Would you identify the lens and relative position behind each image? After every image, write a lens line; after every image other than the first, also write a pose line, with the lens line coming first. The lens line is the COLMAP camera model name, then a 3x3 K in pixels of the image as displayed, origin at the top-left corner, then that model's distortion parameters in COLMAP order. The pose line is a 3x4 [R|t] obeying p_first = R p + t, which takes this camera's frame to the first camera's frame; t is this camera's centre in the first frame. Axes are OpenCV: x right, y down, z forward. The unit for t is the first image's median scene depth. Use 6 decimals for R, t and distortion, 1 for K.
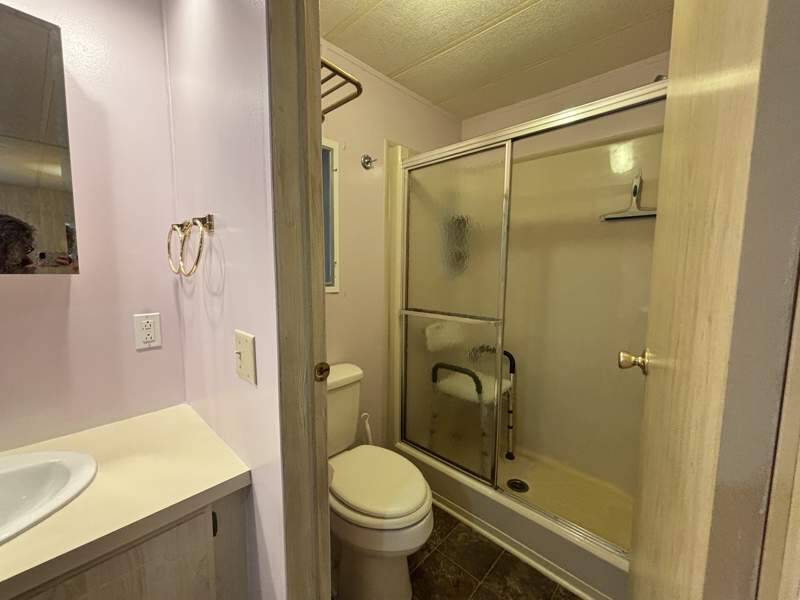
lens RADIAL K [[322.0, 0, 399.3], [0, 322.0, 299.2], [0, 0, 1]] dist [0.000026, -0.000419]
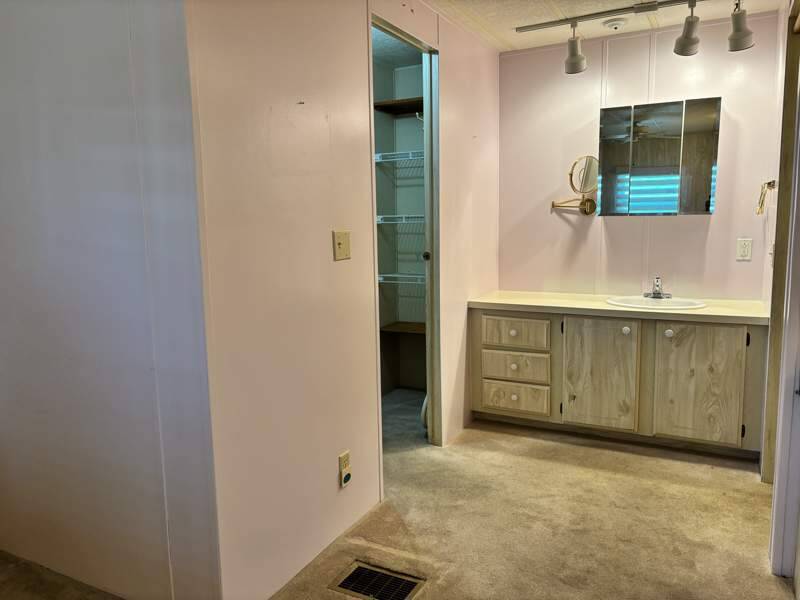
lens RADIAL K [[610.5, 0, 400.0], [0, 610.5, 300.0], [0, 0, 1]] dist [0.003171, 0.001784]
pose [[0.257159, 0.112043, -0.959852, 1.892041], [-0.075939, 0.992527, 0.095512, 0.197745], [0.963381, 0.048328, 0.263746, -1.592784]]
